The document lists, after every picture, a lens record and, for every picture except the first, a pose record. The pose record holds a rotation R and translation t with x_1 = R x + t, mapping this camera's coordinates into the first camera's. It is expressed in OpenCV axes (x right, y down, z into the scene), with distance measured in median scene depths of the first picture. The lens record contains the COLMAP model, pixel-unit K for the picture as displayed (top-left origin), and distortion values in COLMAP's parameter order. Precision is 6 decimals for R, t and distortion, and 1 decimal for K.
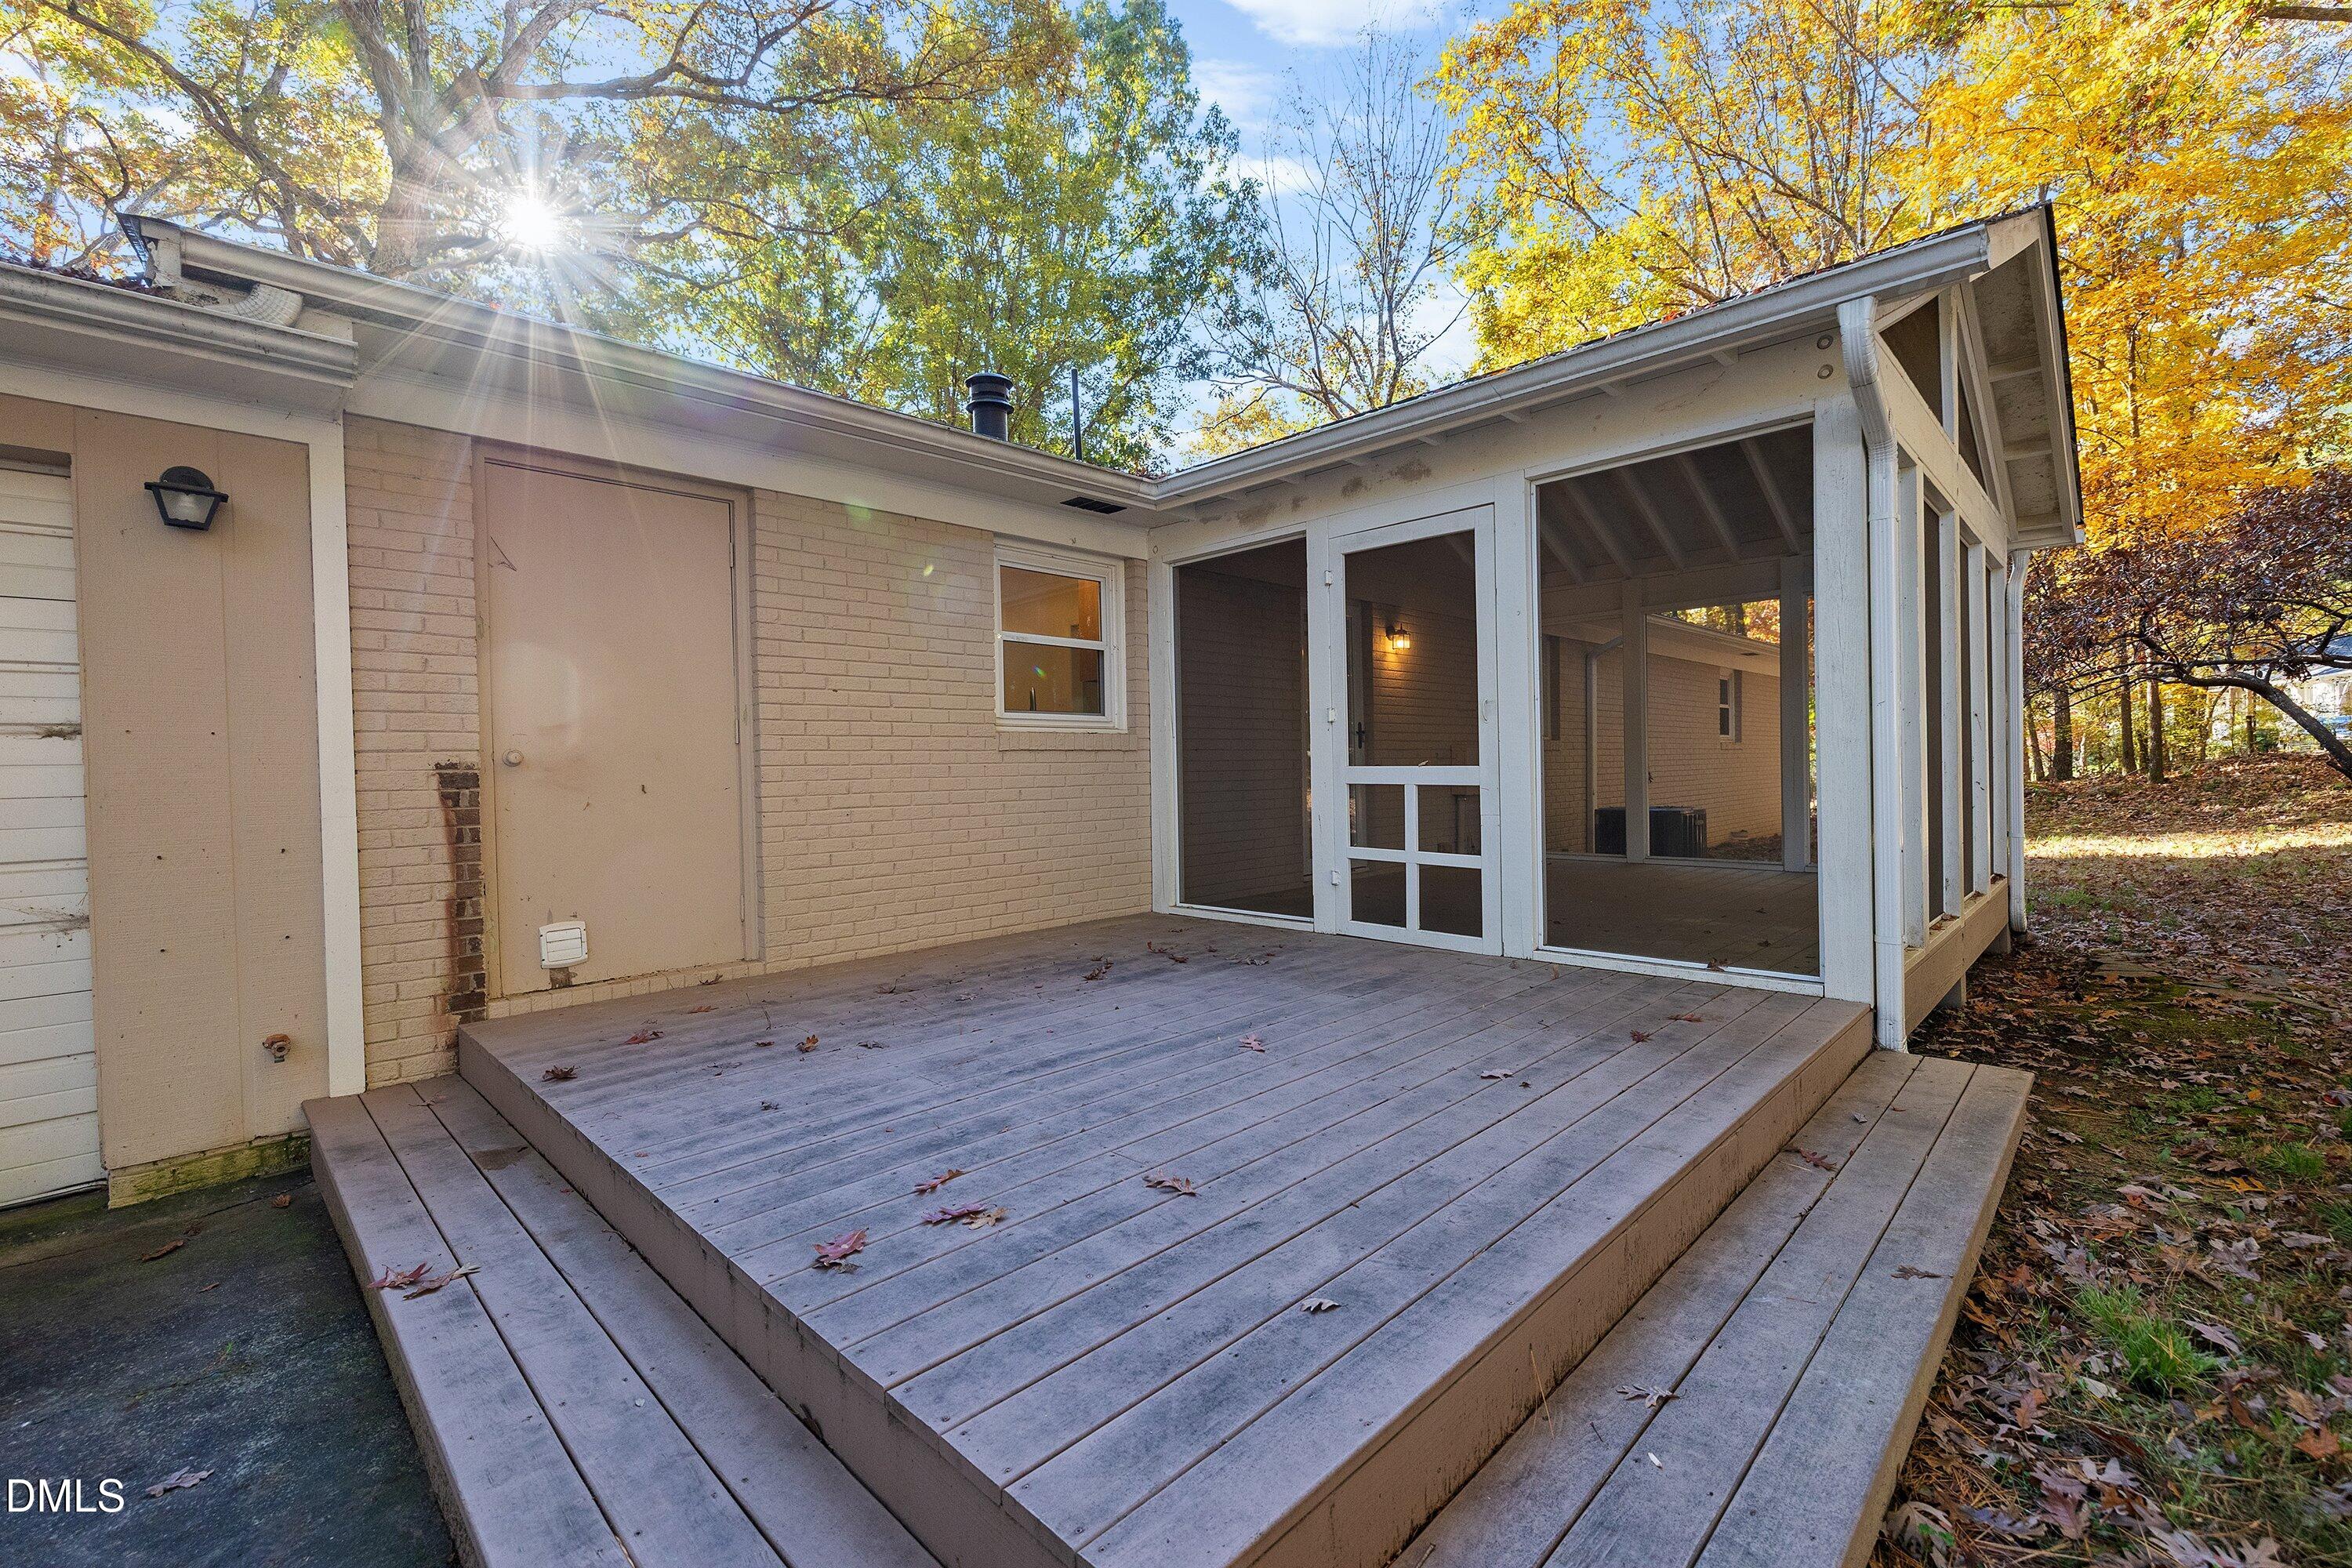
lens RADIAL K [[970.9, 0, 1173.0], [0, 970.9, 779.9], [0, 0, 1]] dist [0.000140, -0.000139]
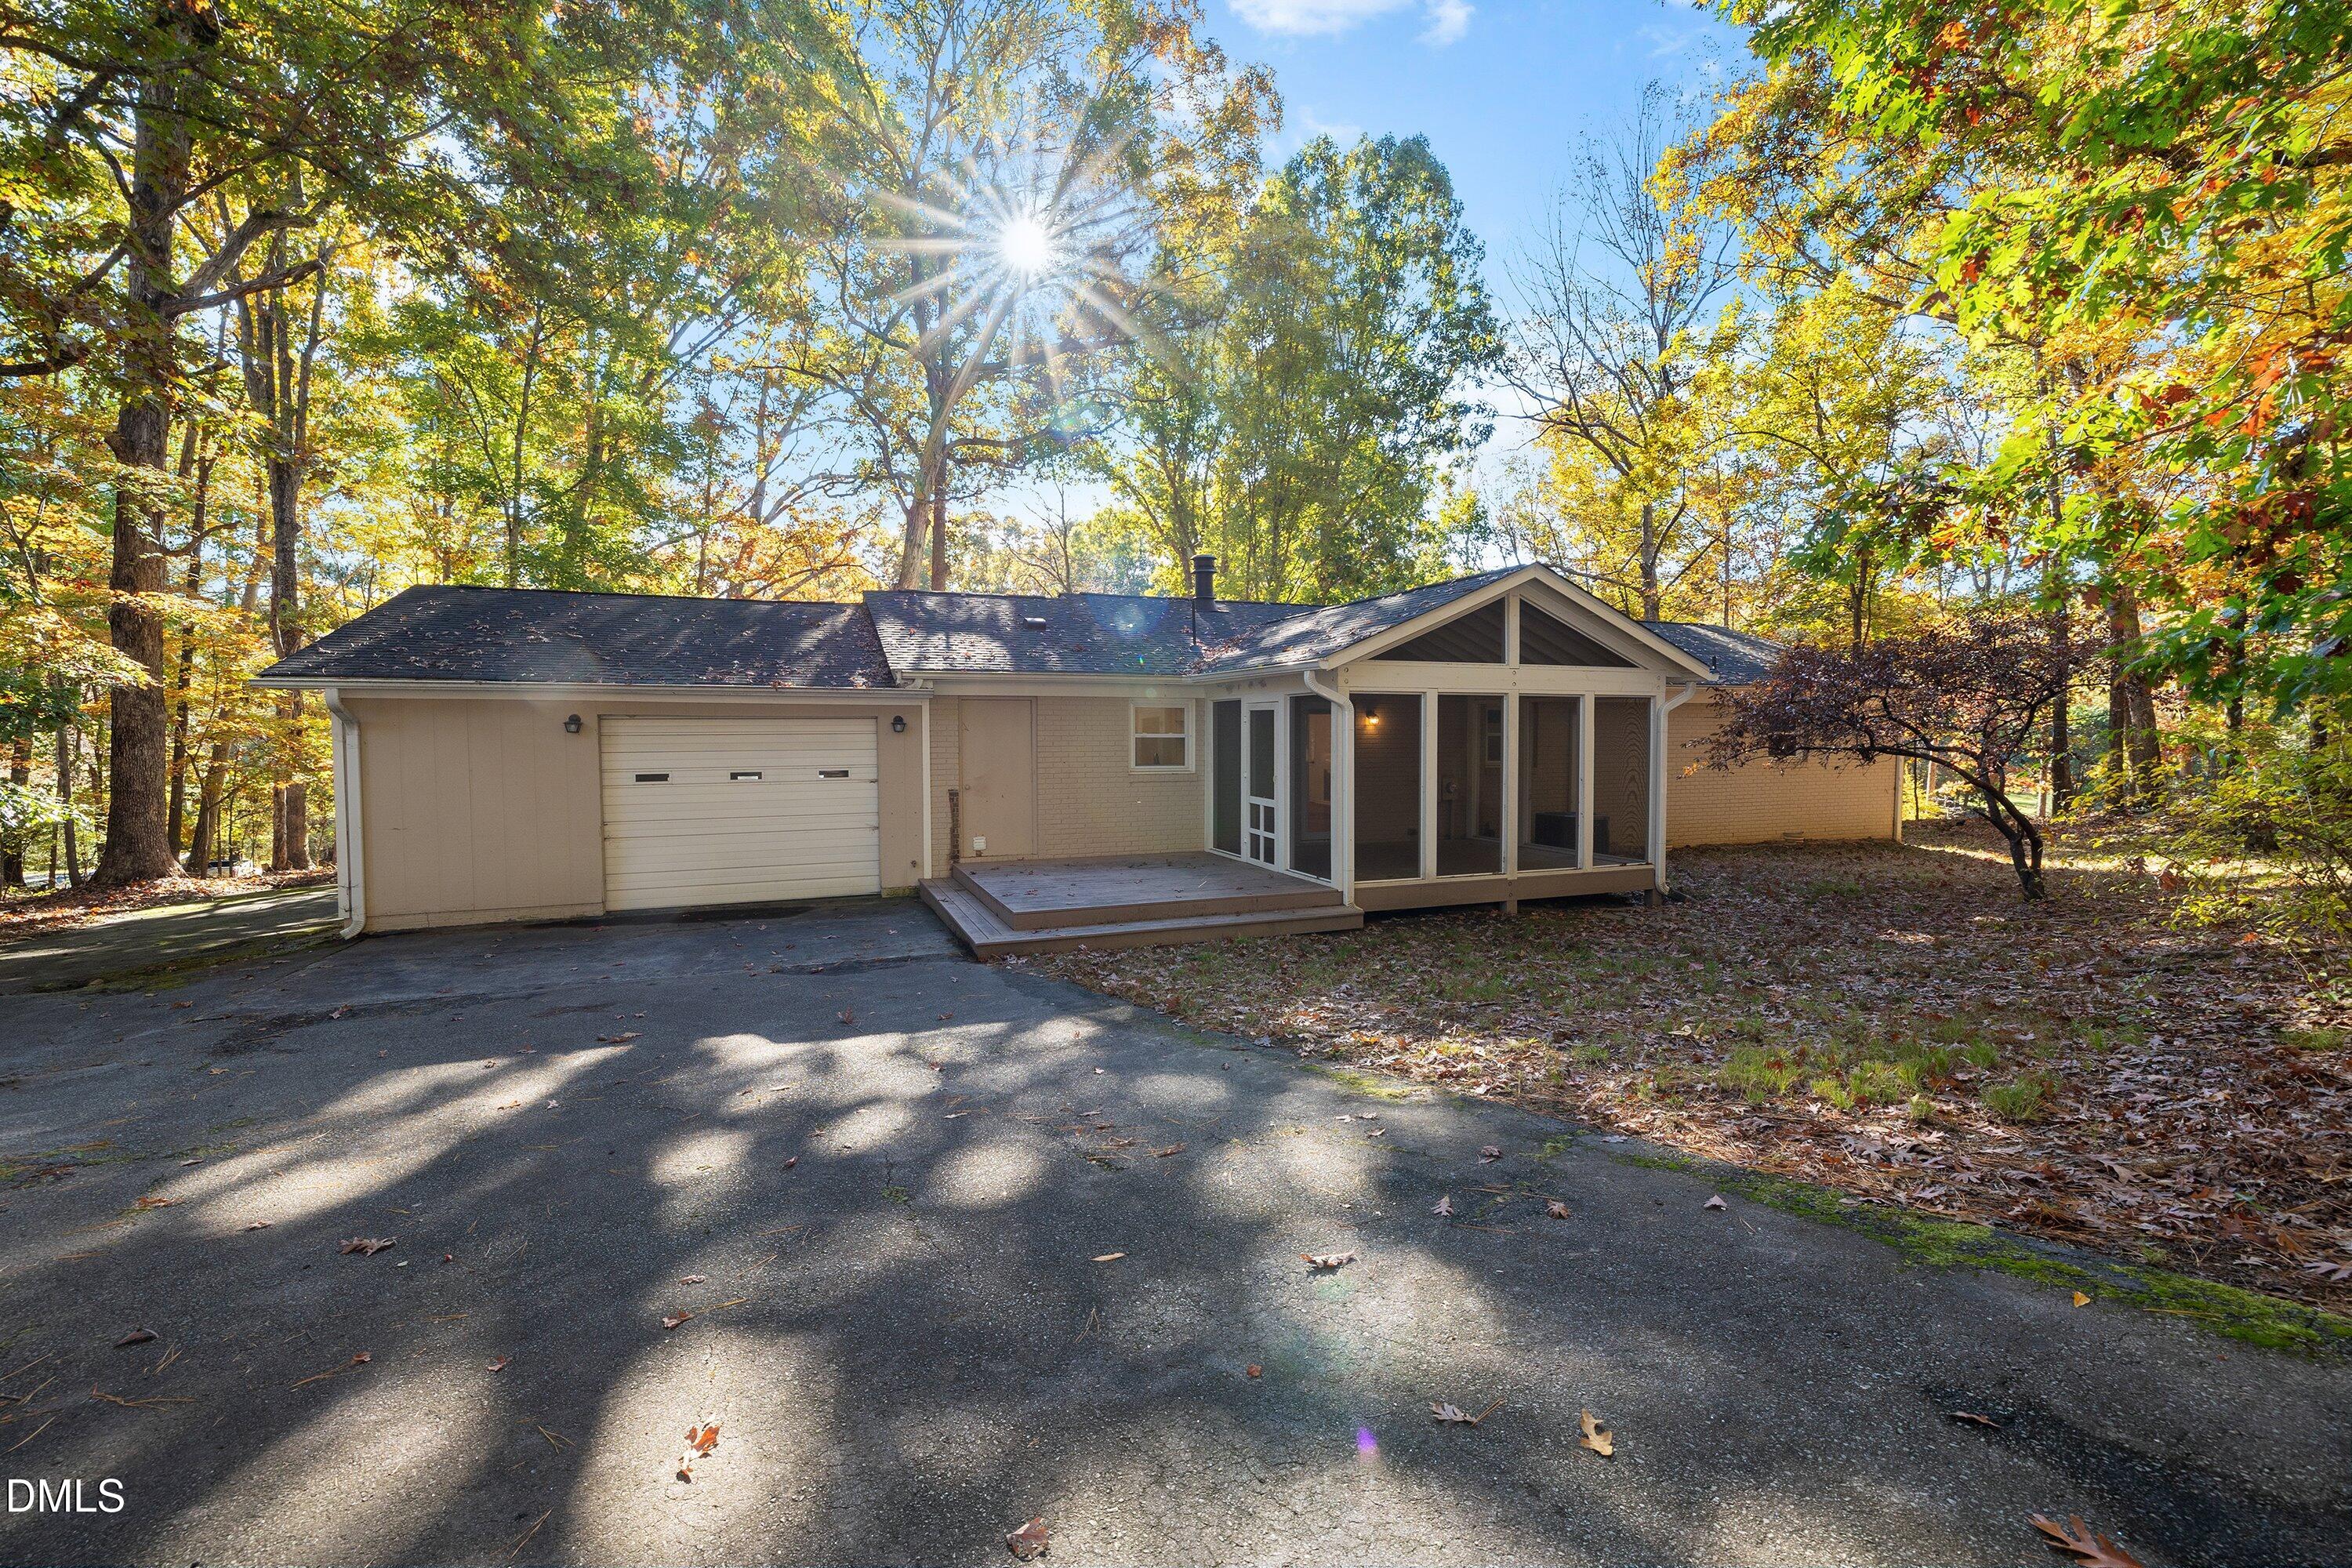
lens RADIAL K [[1019.2, 0, 1189.6], [0, 1019.2, 769.7], [0, 0, 1]] dist [0.002692, -0.000341]
pose [[0.916281, 0.033066, -0.399168, 0.898113], [-0.020387, 0.999145, 0.035966, -0.141890], [0.400016, -0.024817, 0.916172, -1.205995]]
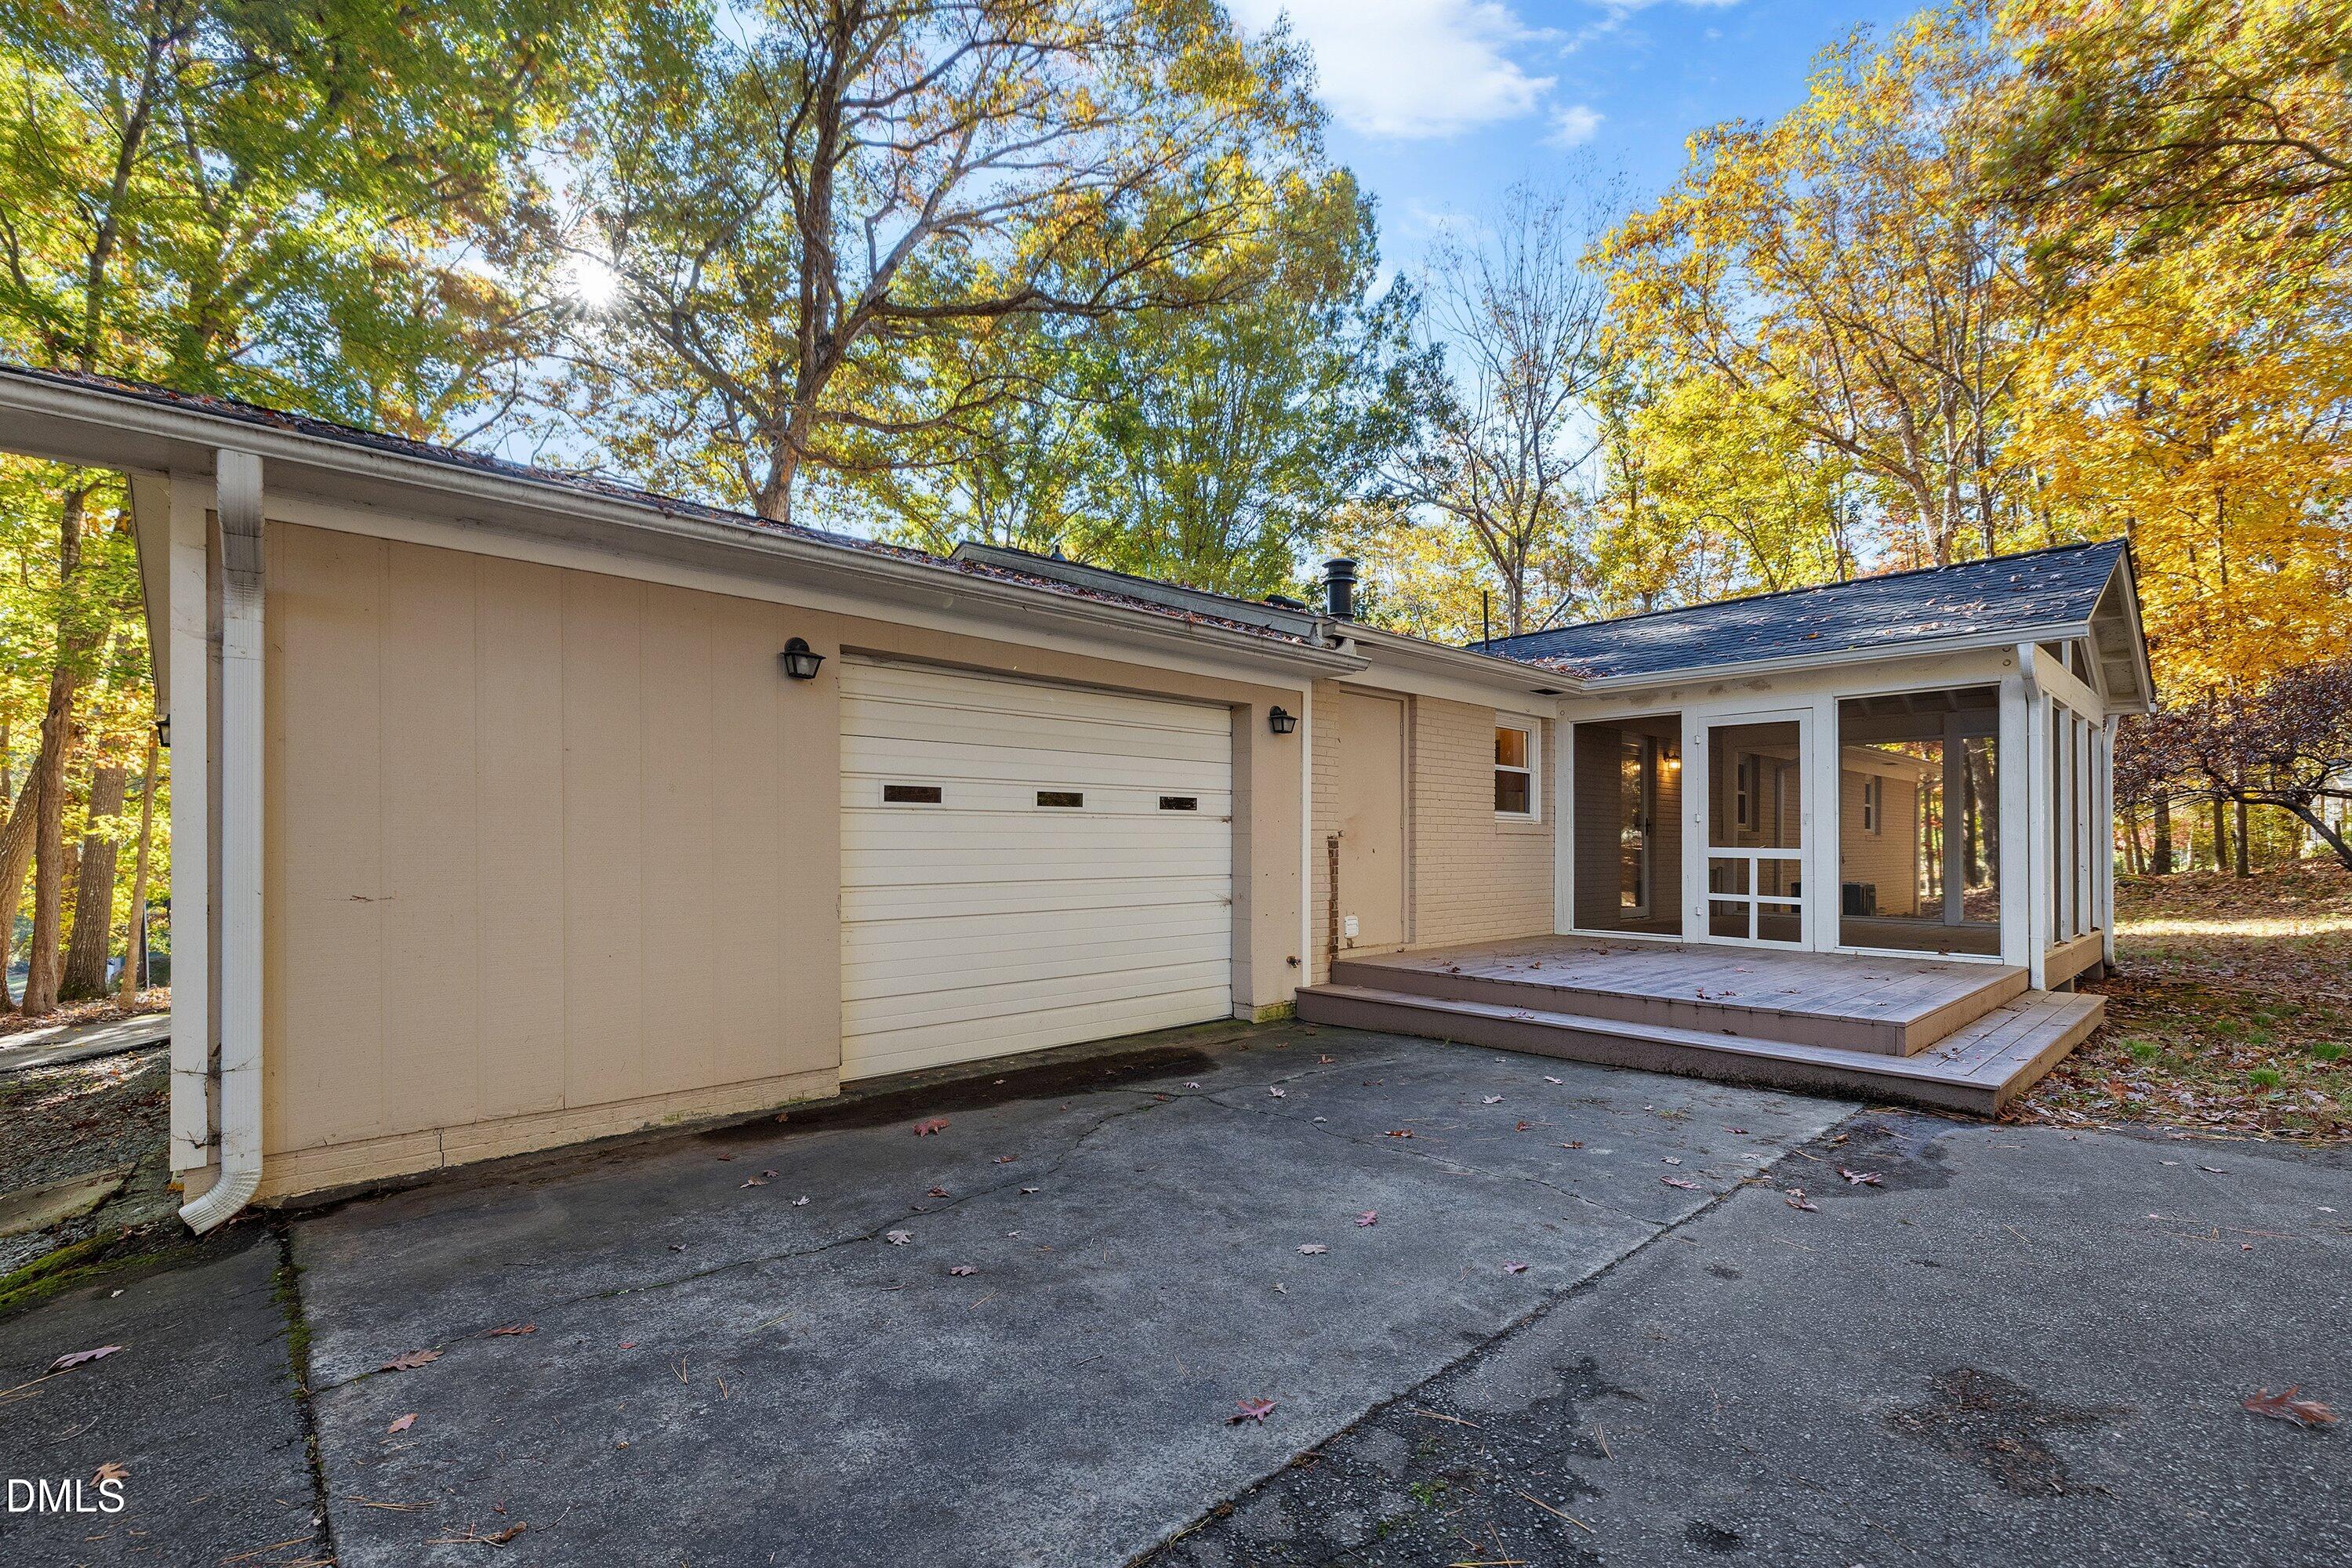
lens RADIAL K [[1019.2, 0, 1162.3], [0, 1019.2, 835.7], [0, 0, 1]] dist [0.002692, -0.000341]
pose [[0.998902, 0.022493, -0.041093, -0.606540], [-0.023334, 0.999525, -0.020110, 0.020734], [0.040621, 0.021046, 0.998953, -0.730897]]
